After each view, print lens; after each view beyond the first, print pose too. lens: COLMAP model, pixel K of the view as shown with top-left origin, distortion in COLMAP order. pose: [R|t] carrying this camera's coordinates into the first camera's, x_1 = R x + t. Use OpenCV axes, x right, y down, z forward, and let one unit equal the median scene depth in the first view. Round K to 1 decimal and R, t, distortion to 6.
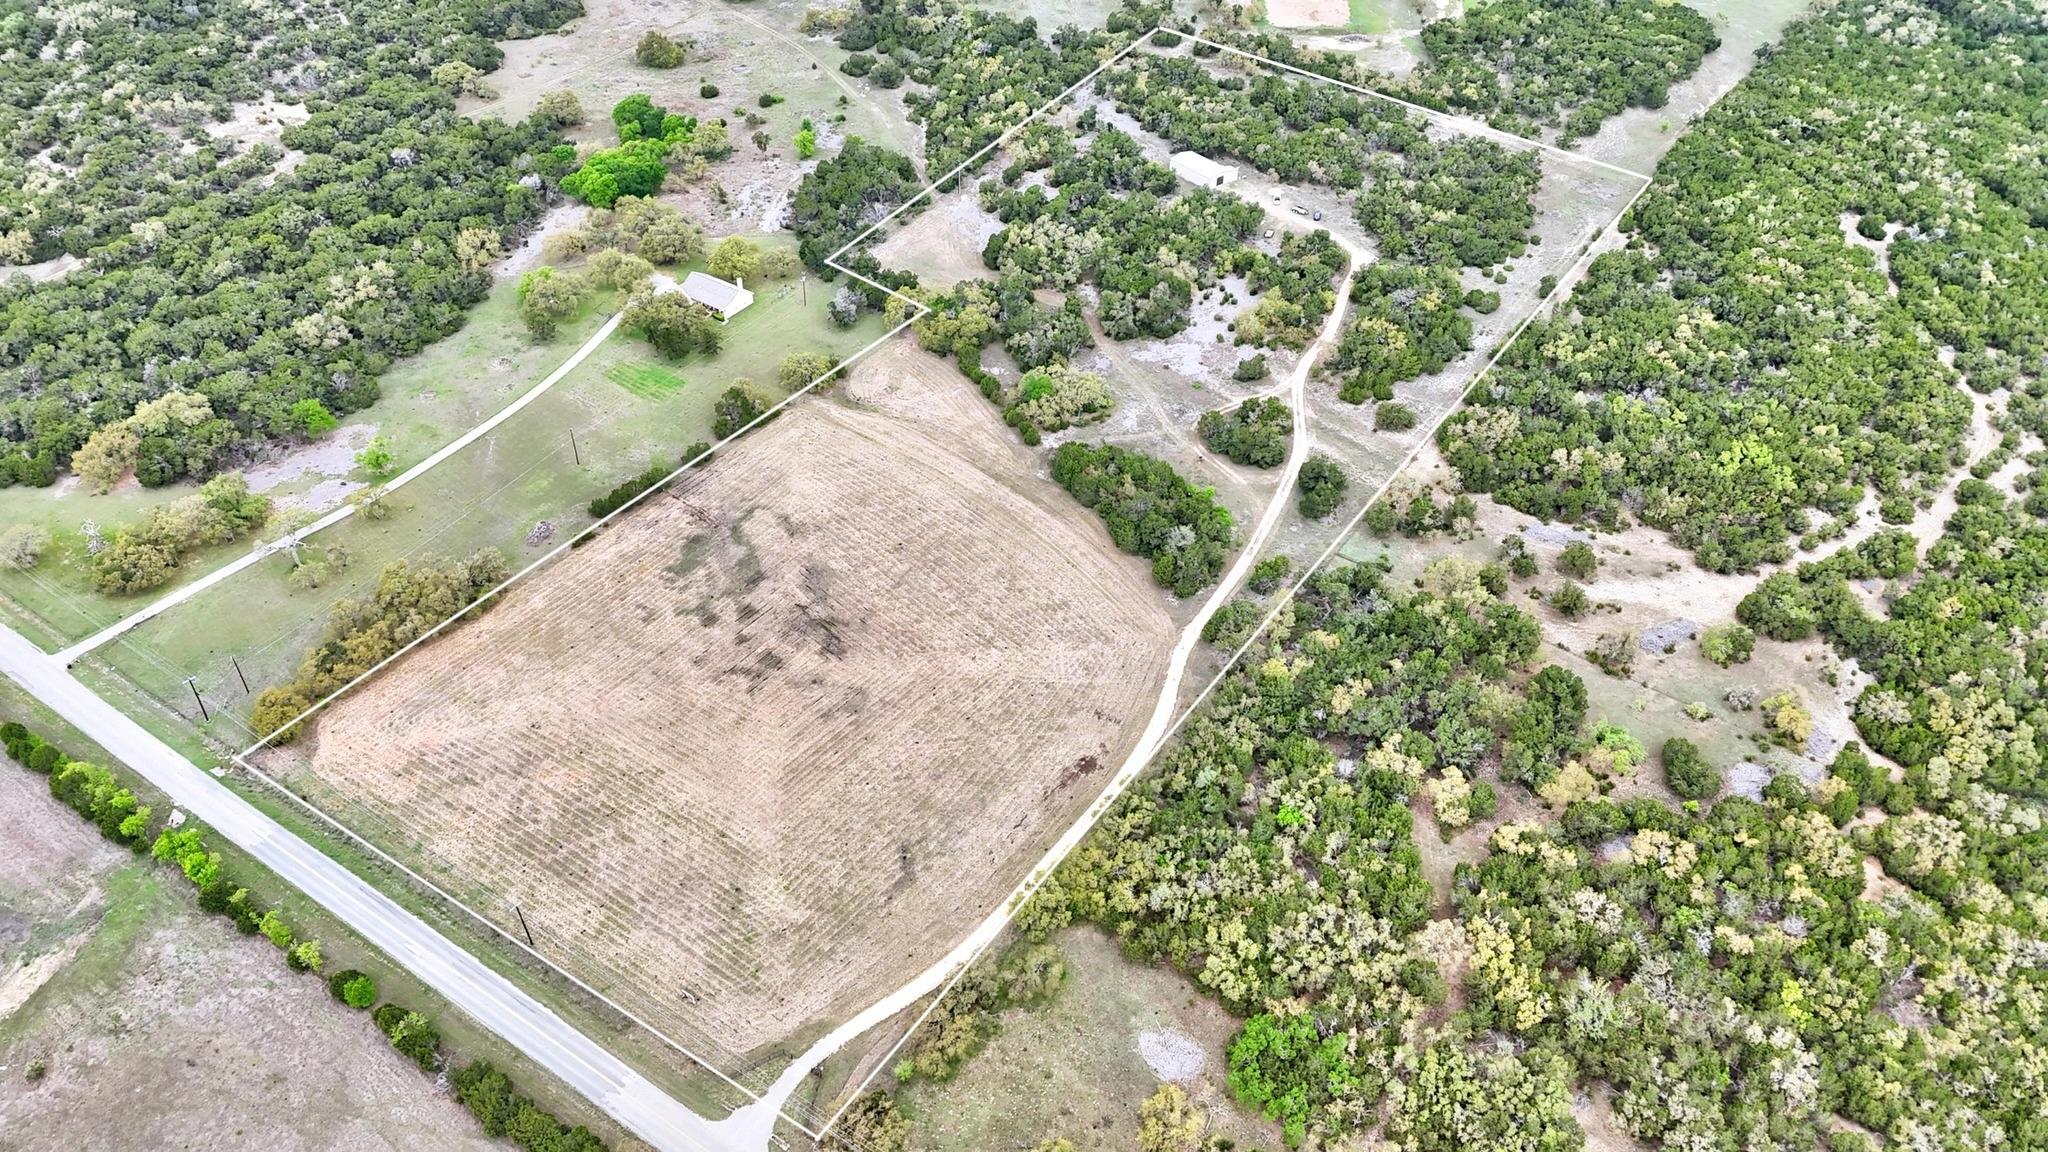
lens RADIAL K [[1497.6, 0, 1025.7], [0, 1497.6, 571.0], [0, 0, 1]] dist [0.077424, -0.077717]
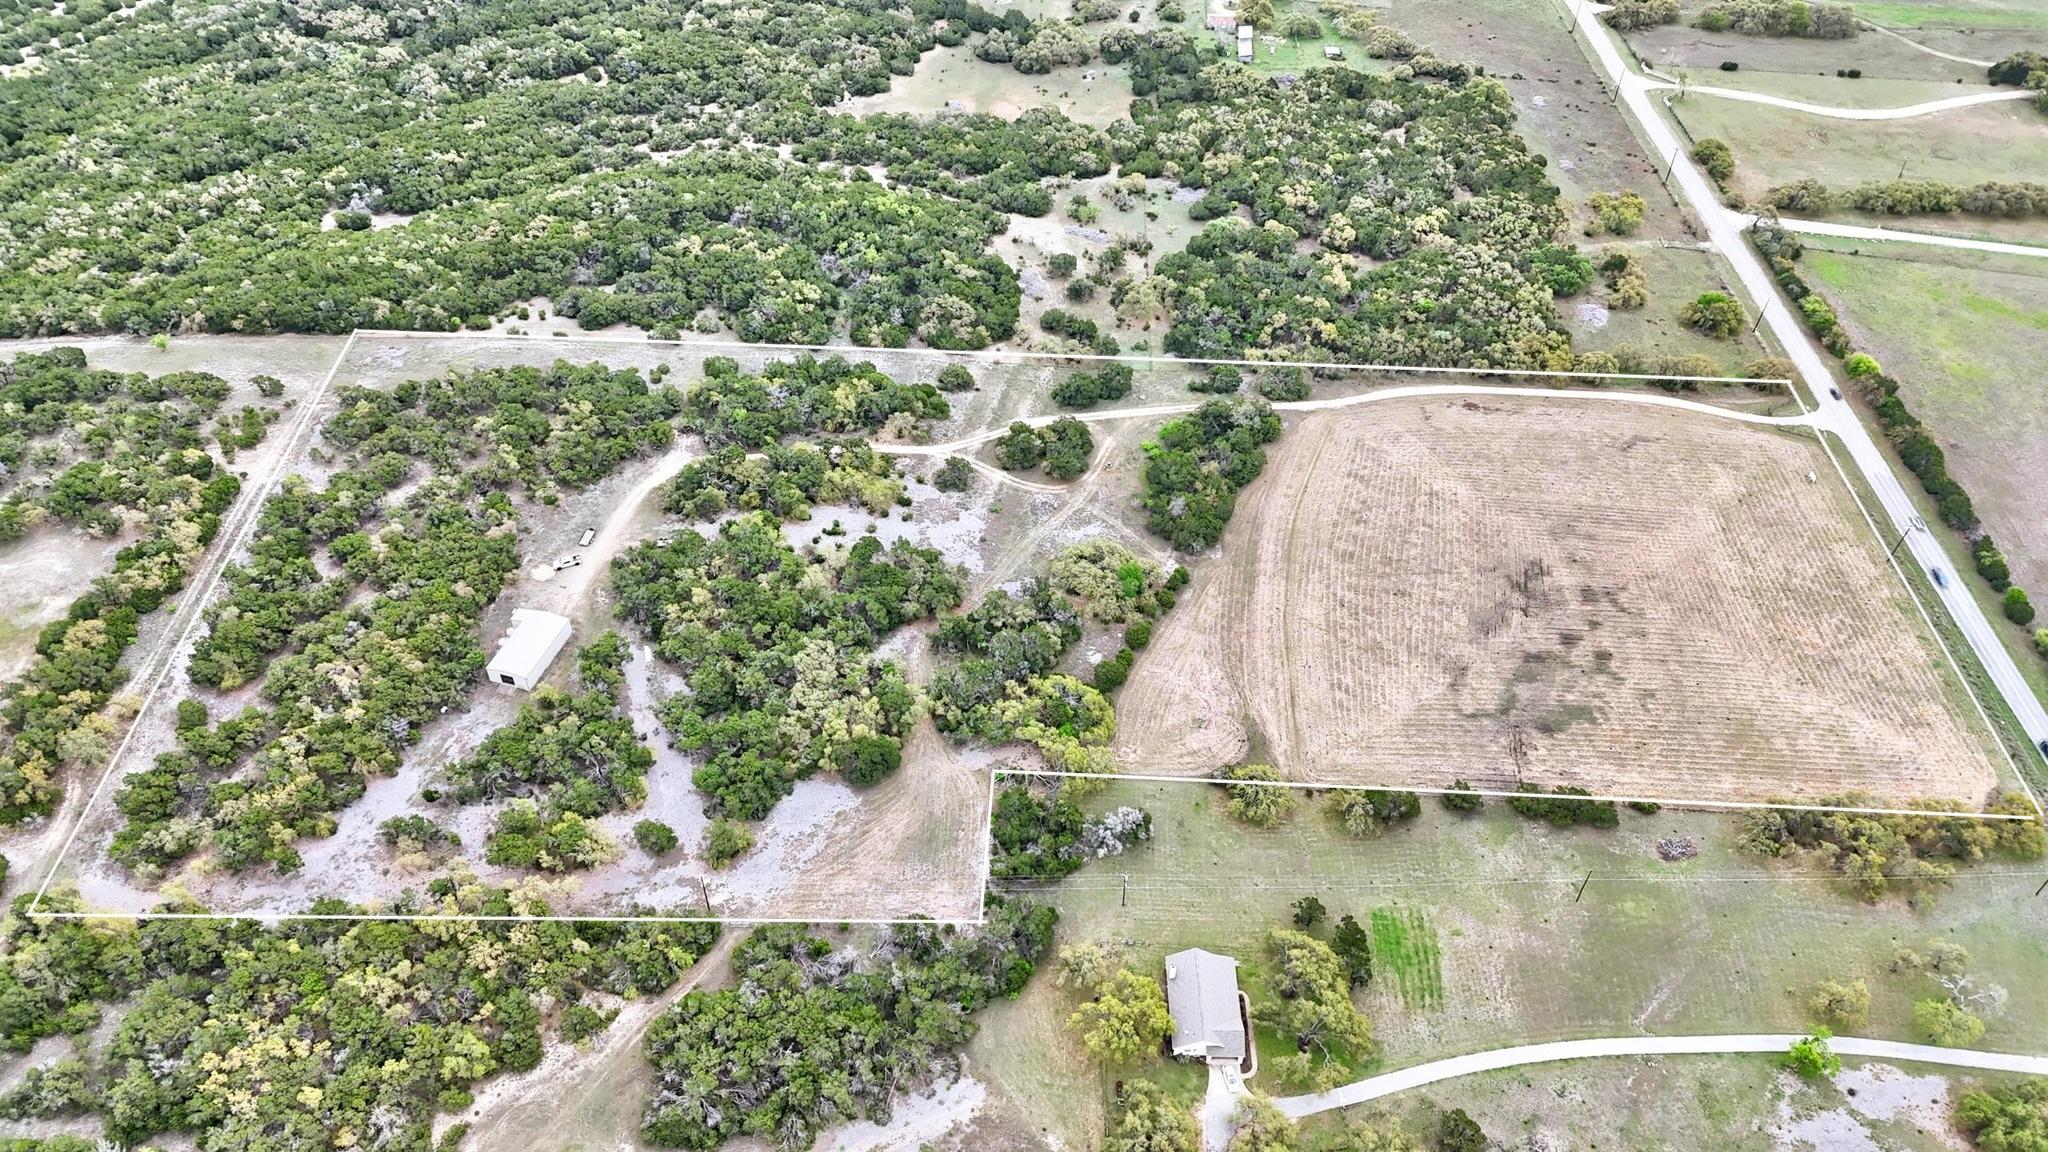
lens RADIAL K [[1497.6, 0, 1025.7], [0, 1497.6, 571.0], [0, 0, 1]] dist [0.077424, -0.077717]
pose [[-0.567295, -0.588186, 0.576381, -0.511795], [0.503159, 0.306507, 0.808012, -0.959242], [-0.651926, 0.748392, 0.122071, 1.005389]]
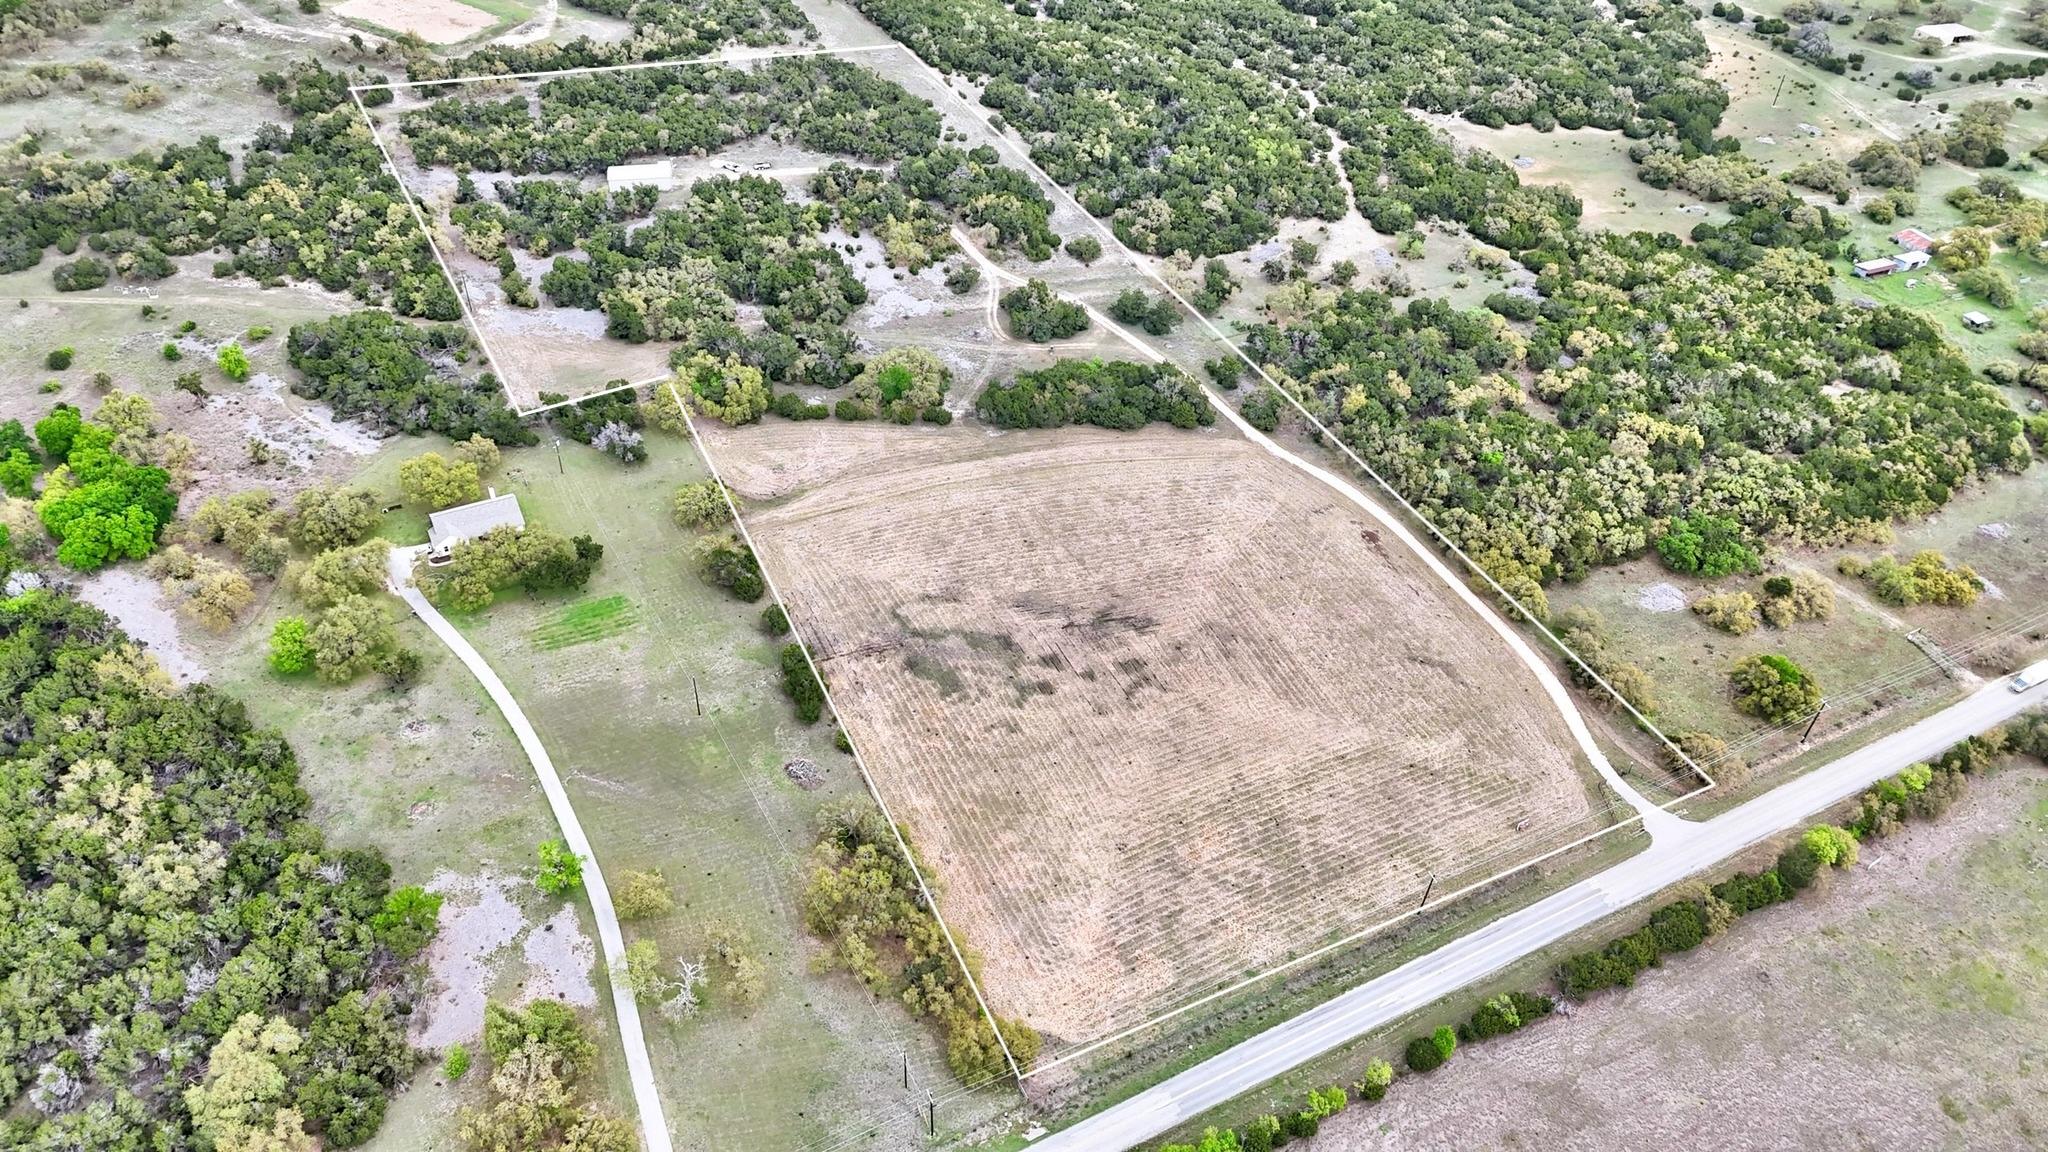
lens RADIAL K [[1497.6, 0, 1025.7], [0, 1497.6, 571.0], [0, 0, 1]] dist [0.077424, -0.077717]
pose [[0.472021, -0.568636, 0.673684, -0.749346], [0.548932, 0.787532, 0.280119, -0.274786], [-0.689833, 0.237585, 0.683874, 0.316834]]
